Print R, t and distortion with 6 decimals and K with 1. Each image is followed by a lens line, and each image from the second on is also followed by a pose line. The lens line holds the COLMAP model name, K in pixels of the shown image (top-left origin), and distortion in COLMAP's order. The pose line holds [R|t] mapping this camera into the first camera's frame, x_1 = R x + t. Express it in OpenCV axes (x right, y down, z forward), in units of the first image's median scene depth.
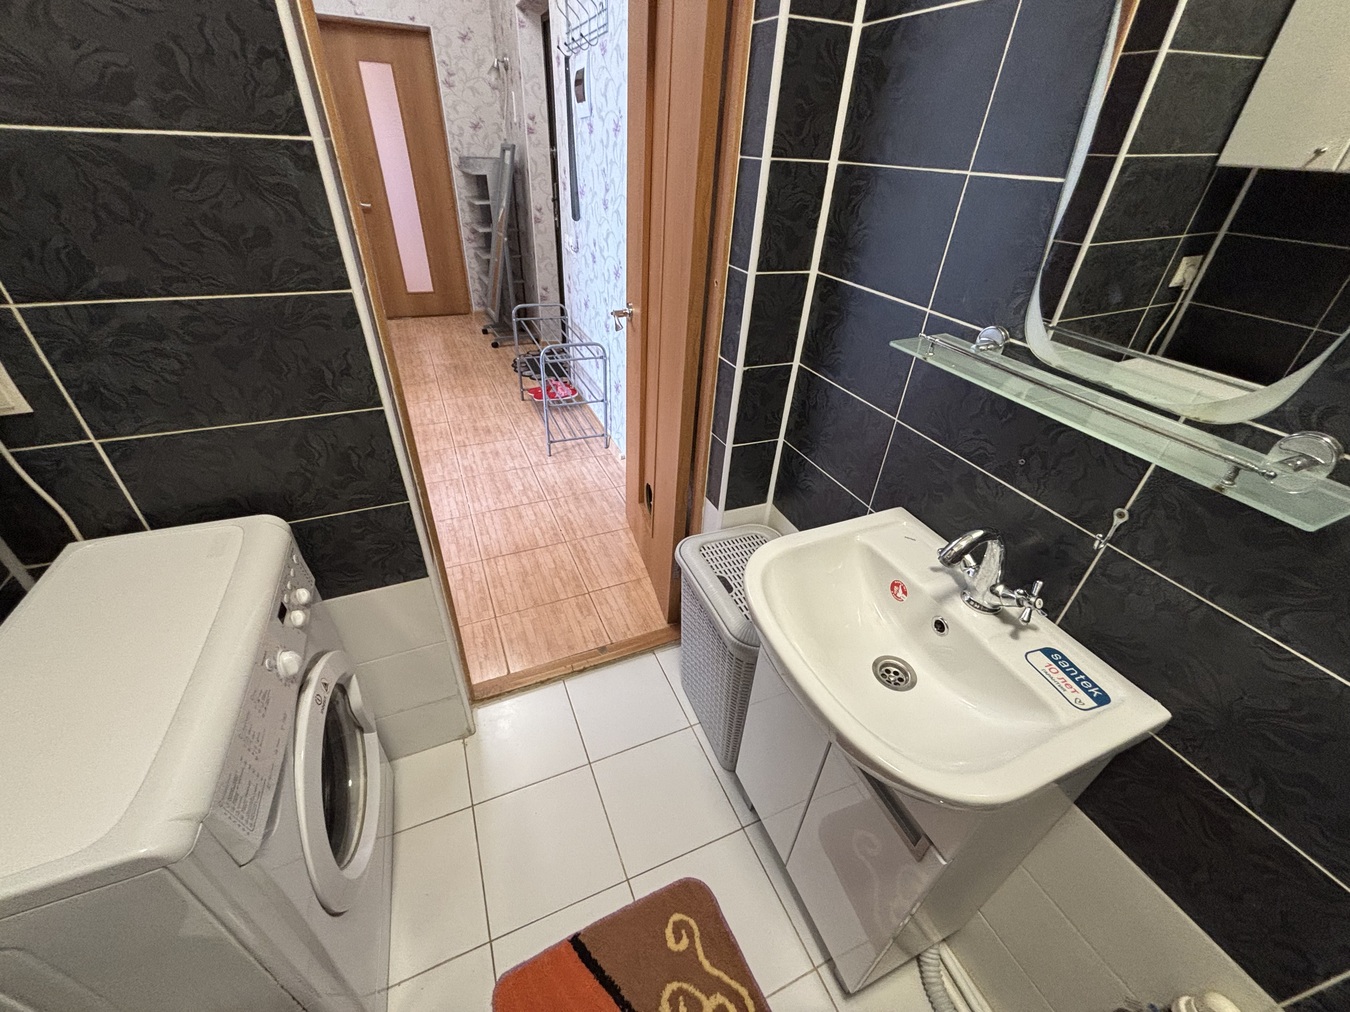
lens RADIAL K [[544.8, 0, 675.6], [0, 544.8, 507.9], [0, 0, 1]] dist [-0.000732, -0.000377]
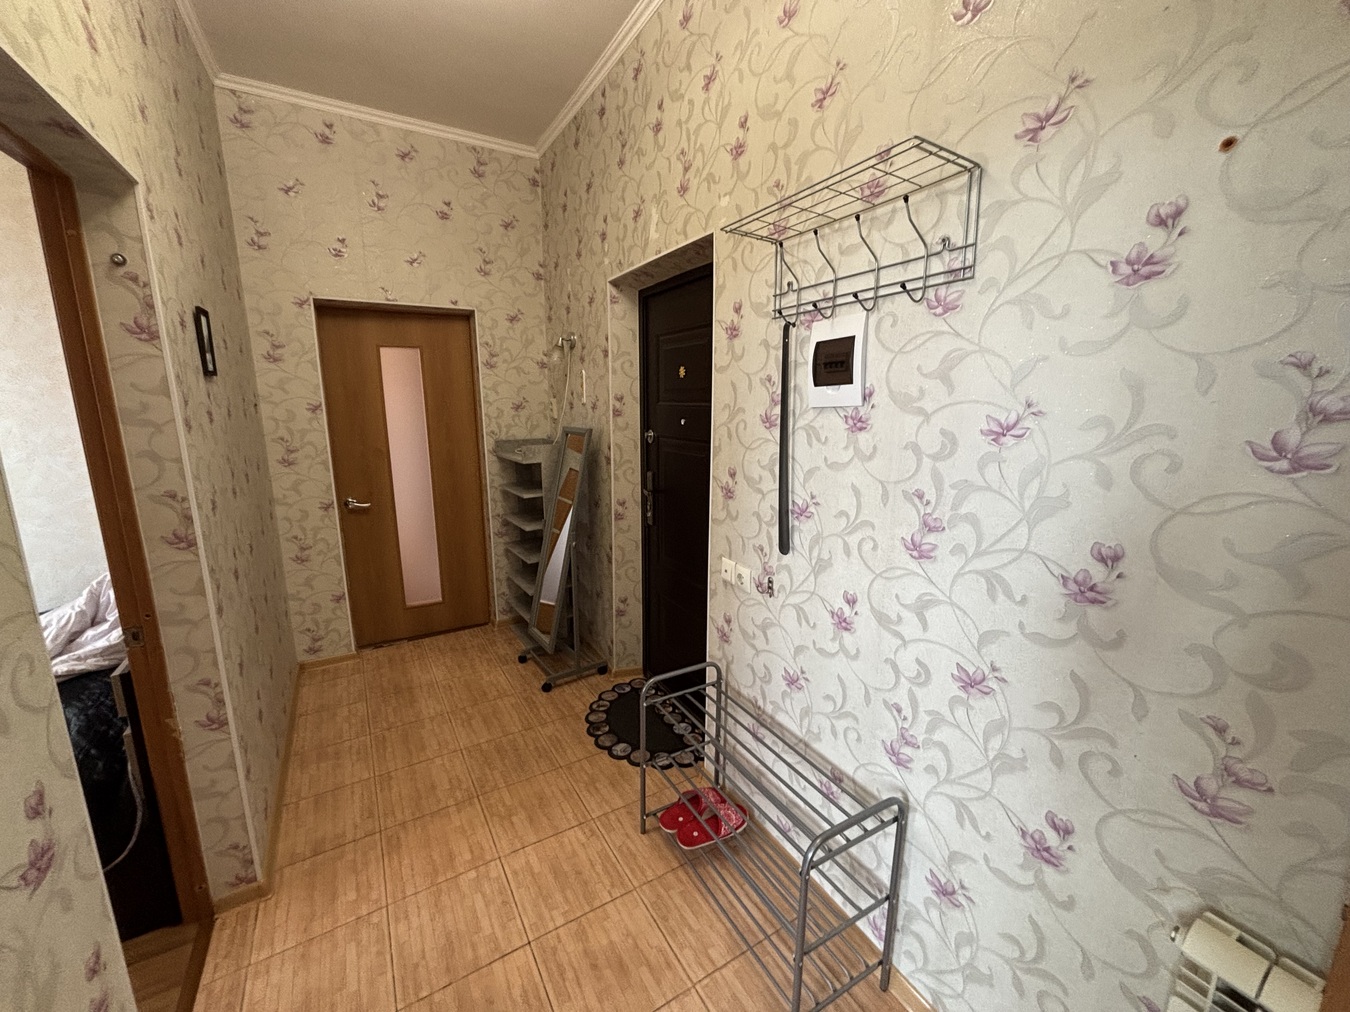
lens RADIAL K [[544.8, 0, 675.1], [0, 544.8, 503.5], [0, 0, 1]] dist [-0.000732, -0.000377]
pose [[0.991821, -0.071216, 0.105922, -0.241650], [0.106115, 0.921239, -0.374244, -0.251392], [-0.070927, 0.382423, 0.921261, 0.305214]]
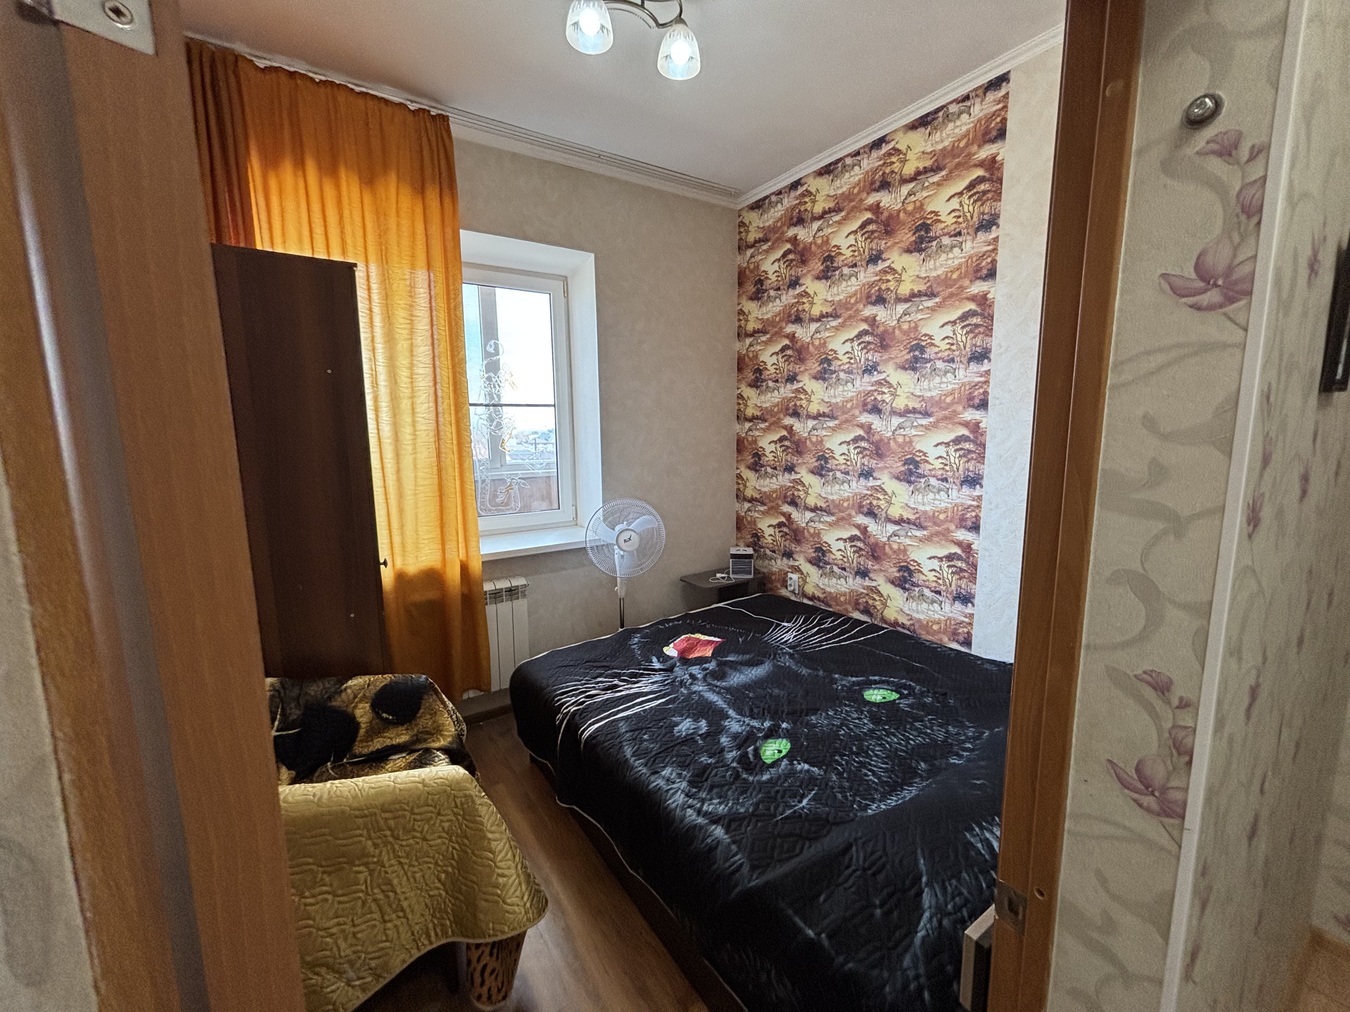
lens RADIAL K [[544.8, 0, 674.0], [0, 544.8, 506.3], [0, 0, 1]] dist [-0.000732, -0.000377]
pose [[0.178541, 0.088175, -0.979974, -0.409656], [-0.526529, 0.849934, -0.019454, -0.389910], [0.831198, 0.519458, 0.198175, 0.486732]]
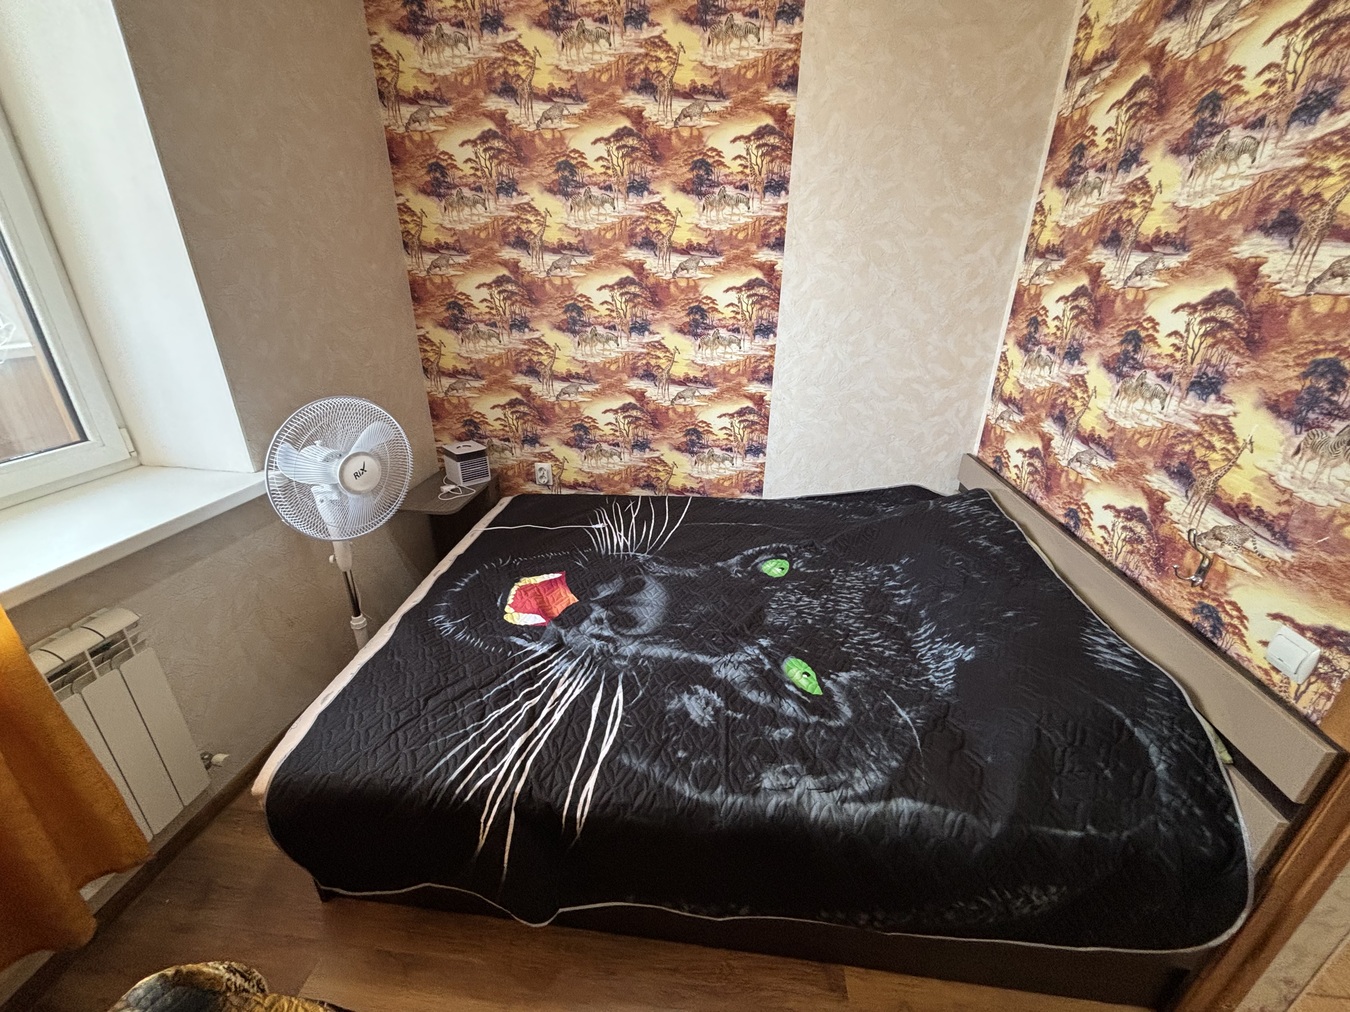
lens RADIAL K [[544.8, 0, 662.5], [0, 544.8, 506.0], [0, 0, 1]] dist [-0.000732, -0.000377]
pose [[0.865580, 0.163974, -0.473163, -0.715652], [-0.251072, 0.959636, -0.126737, -0.318939], [0.433282, 0.228499, 0.871811, 0.357145]]
